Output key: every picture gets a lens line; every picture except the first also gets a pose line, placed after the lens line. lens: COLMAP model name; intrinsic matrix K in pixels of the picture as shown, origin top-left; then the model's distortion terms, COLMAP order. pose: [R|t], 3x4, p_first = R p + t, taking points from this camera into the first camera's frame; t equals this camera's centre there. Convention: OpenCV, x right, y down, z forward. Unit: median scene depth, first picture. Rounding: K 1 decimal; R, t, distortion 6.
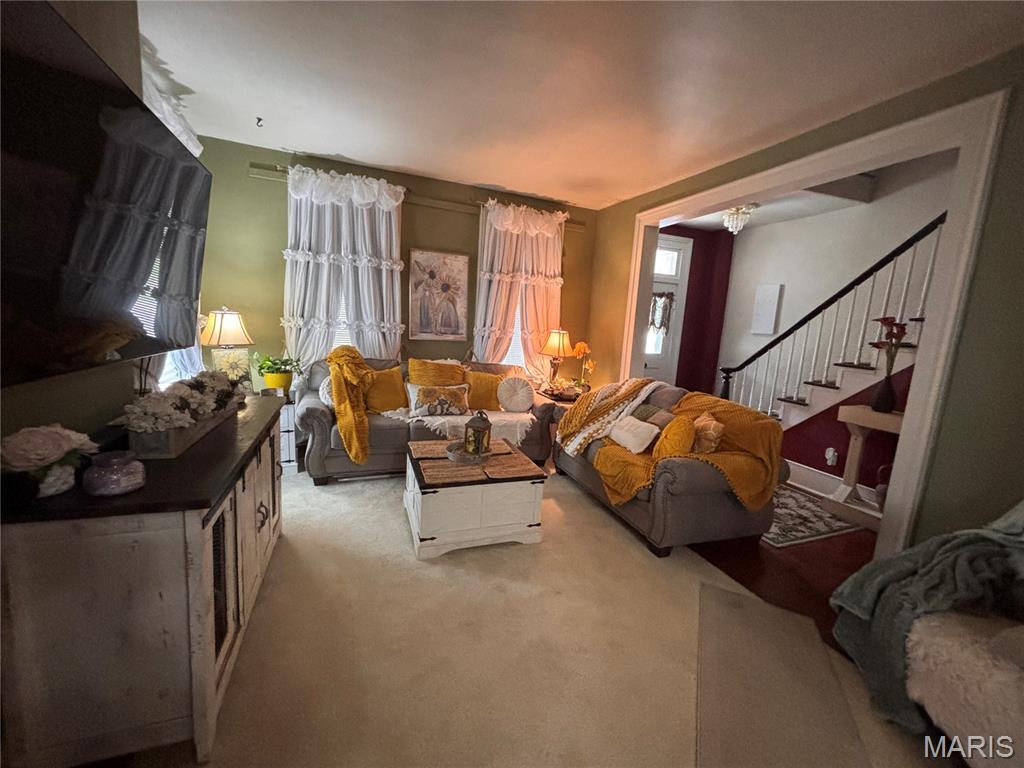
lens RADIAL K [[403.1, 0, 512.0], [0, 403.1, 384.0], [0, 0, 1]] dist [-0.002208, -0.000253]
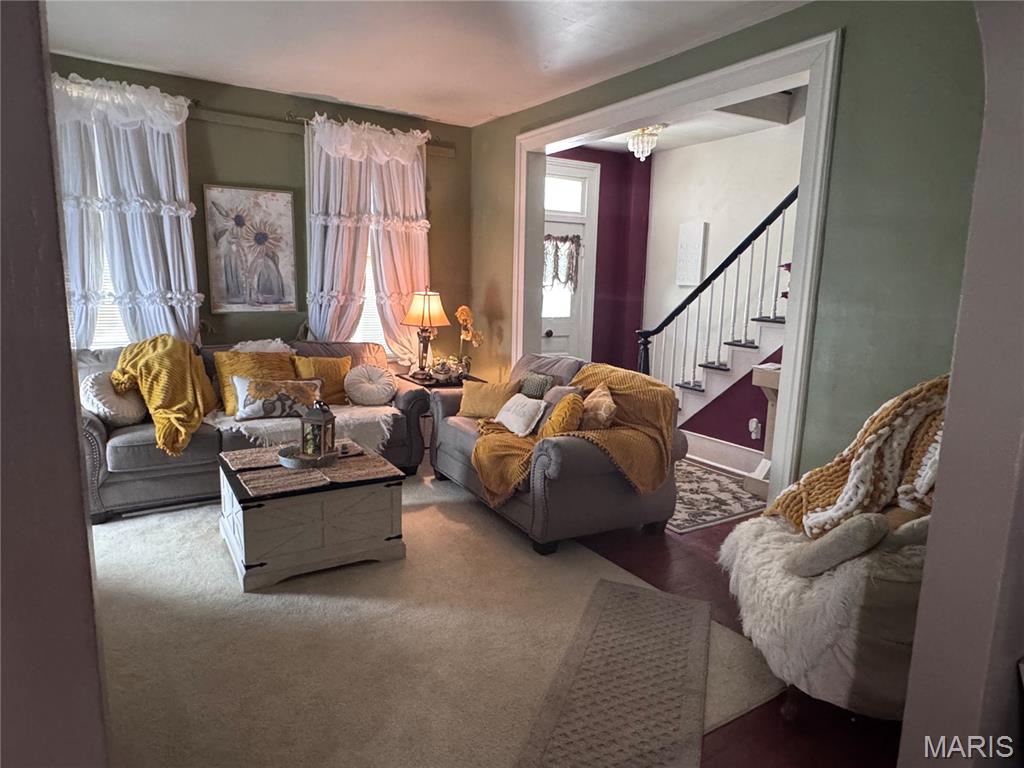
lens RADIAL K [[627.7, 0, 512.0], [0, 627.7, 384.0], [0, 0, 1]] dist [0.000131, 0.000891]
pose [[0.980375, -0.067886, 0.185082, 0.049025], [0.064171, 0.997600, 0.026000, 0.017432], [-0.186403, -0.013613, 0.982379, -0.180608]]
